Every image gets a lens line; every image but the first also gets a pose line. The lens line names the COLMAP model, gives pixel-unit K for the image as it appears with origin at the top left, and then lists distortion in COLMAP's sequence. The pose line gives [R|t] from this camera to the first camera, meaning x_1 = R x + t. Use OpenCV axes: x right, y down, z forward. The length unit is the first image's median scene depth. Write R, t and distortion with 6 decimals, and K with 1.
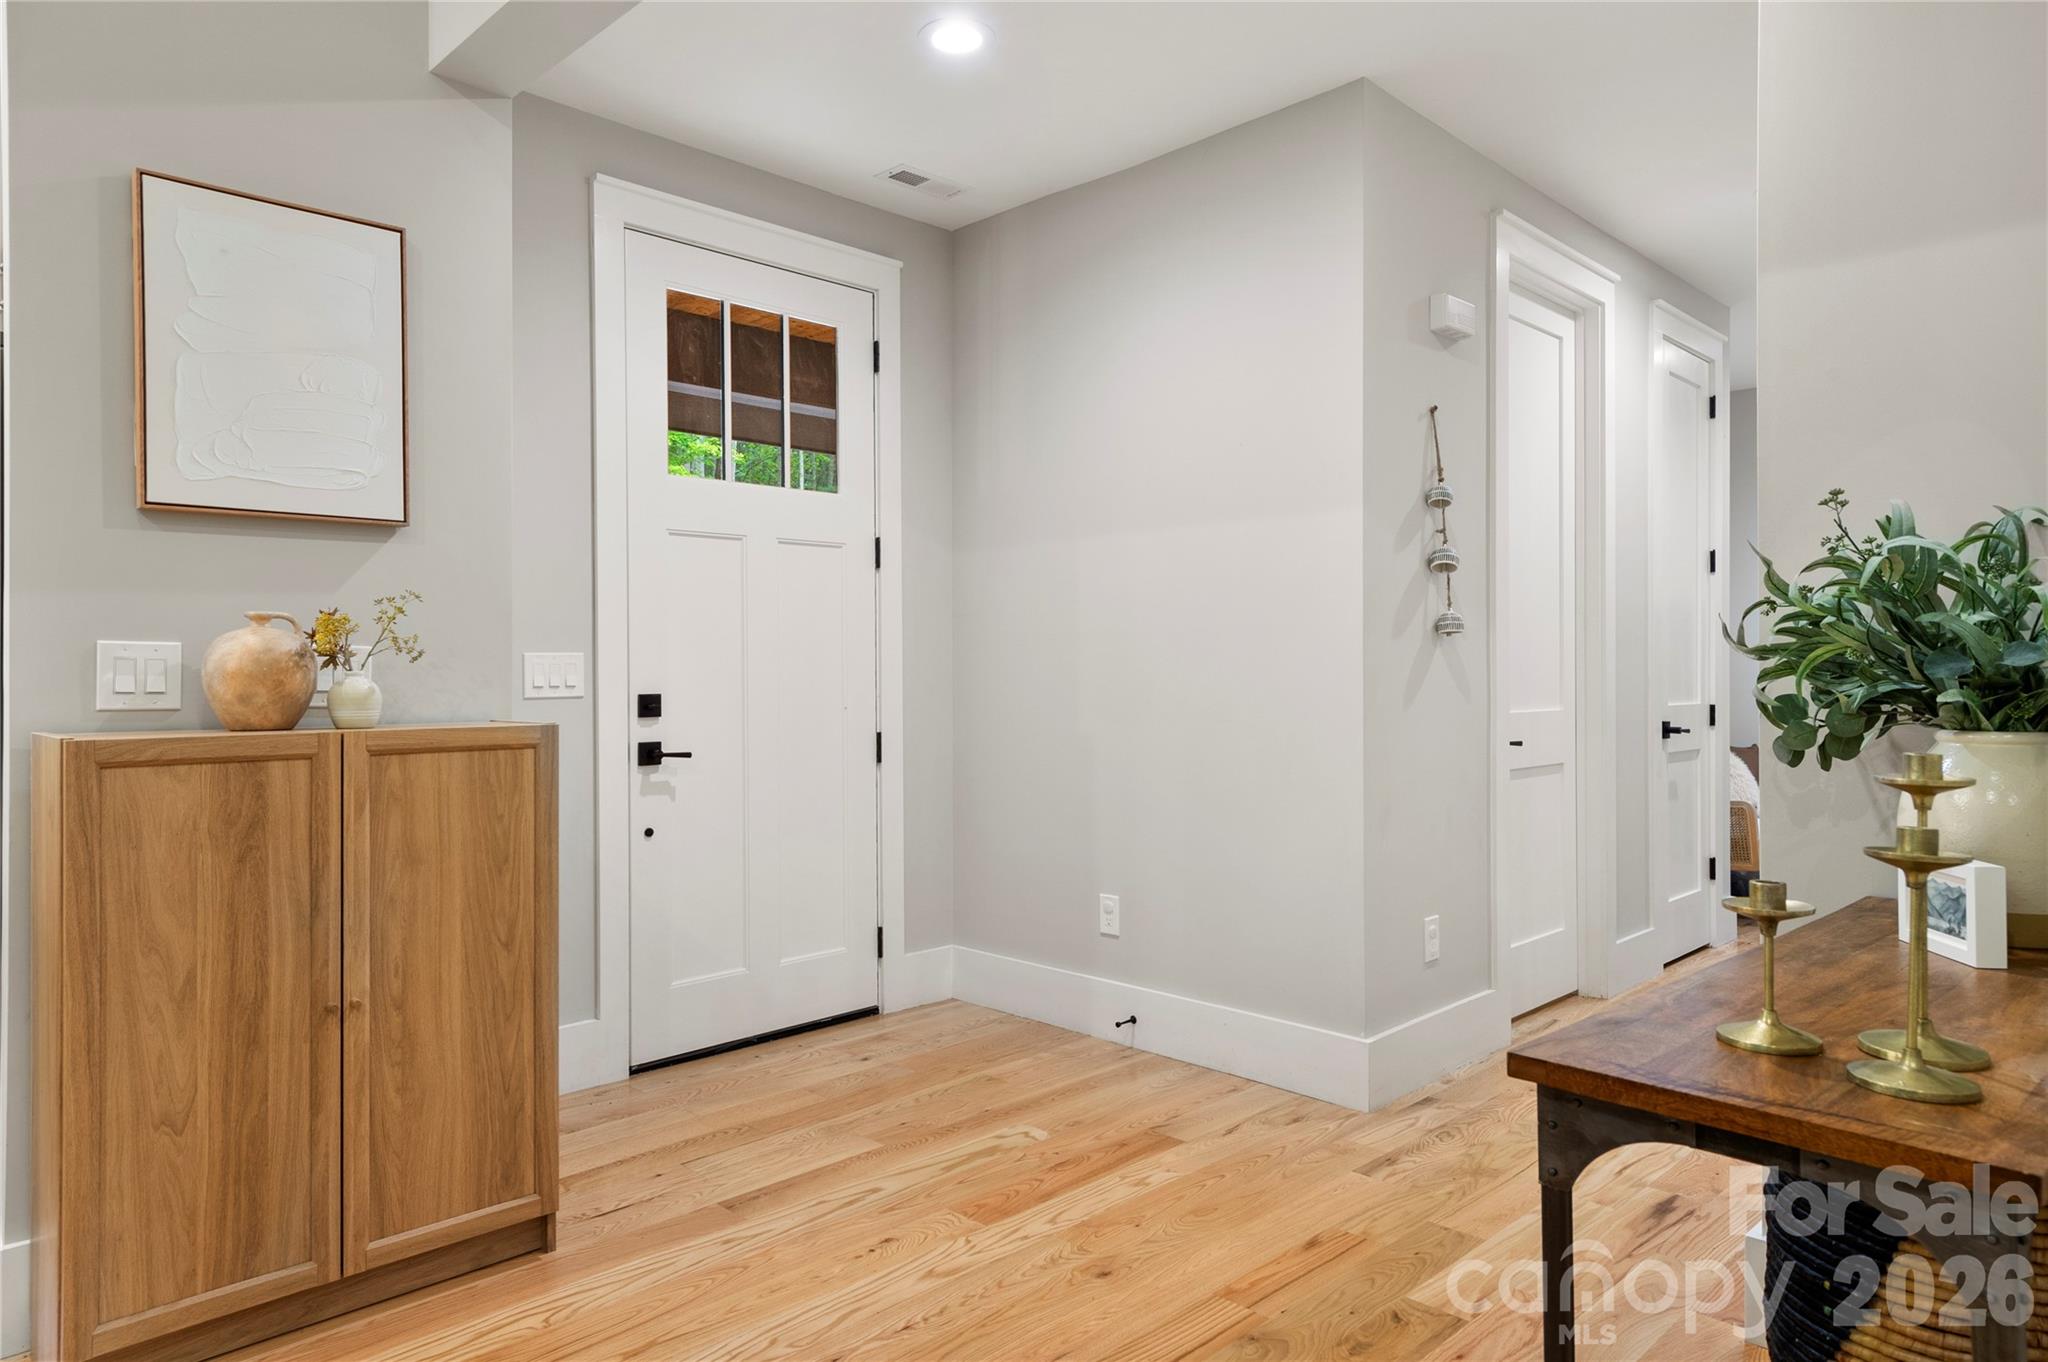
lens RADIAL K [[1259.8, 0, 1025.0], [0, 1259.8, 677.5], [0, 0, 1]] dist [0.004891, -0.000540]
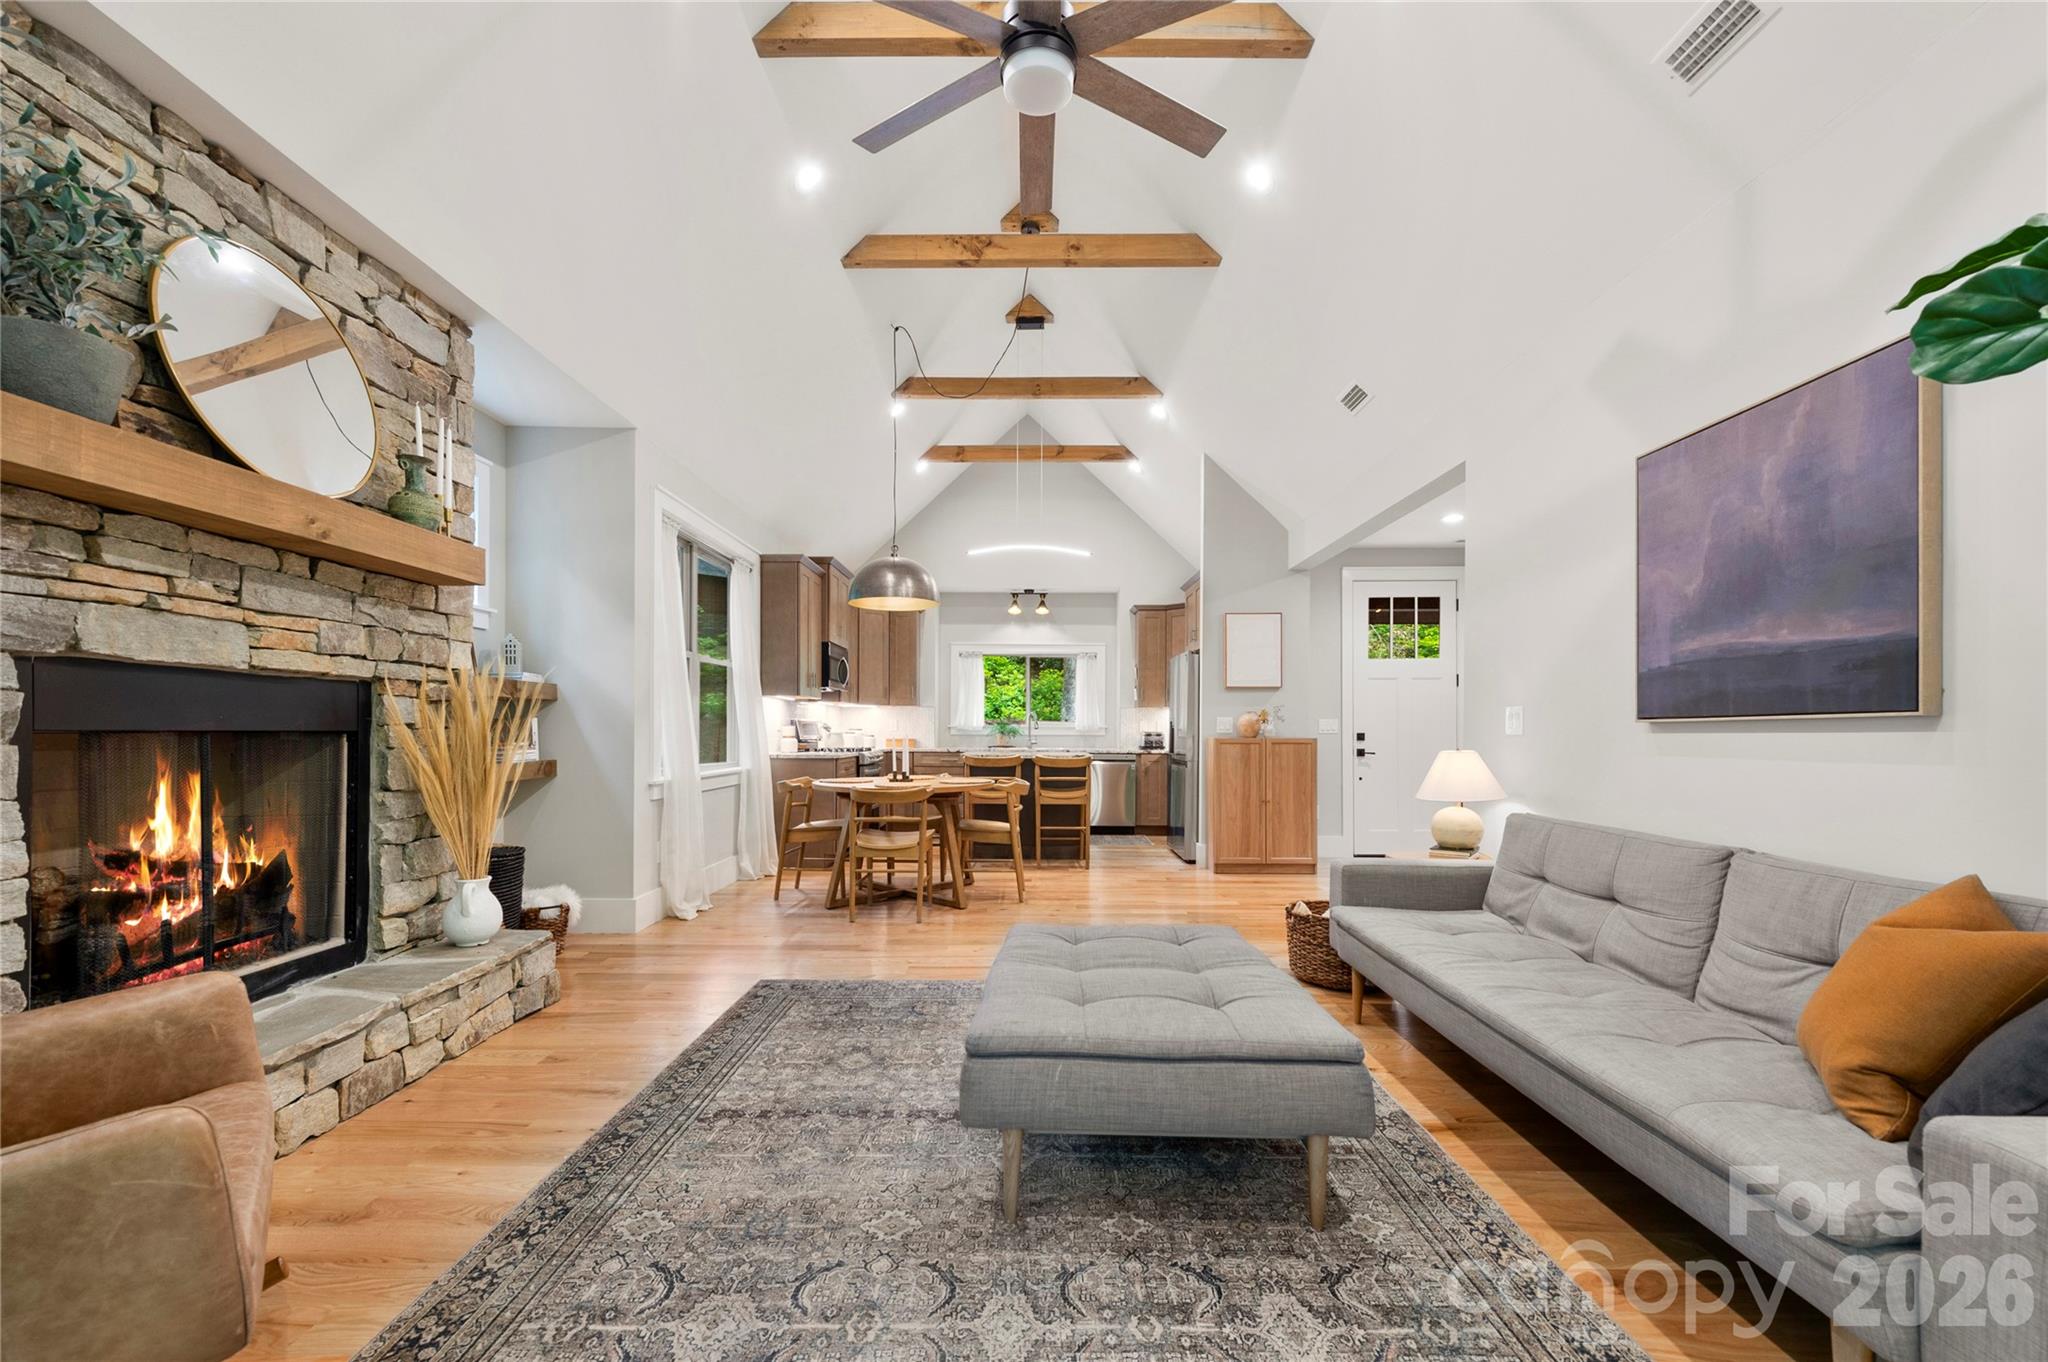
lens RADIAL K [[822.7, 0, 1013.9], [0, 822.7, 719.6], [0, 0, 1]] dist [0.000366, -0.000084]
pose [[0.697312, -0.004080, -0.716756, 0.840179], [-0.006707, 0.999903, -0.012216, 0.018298], [0.716736, 0.013325, 0.697217, -1.519011]]
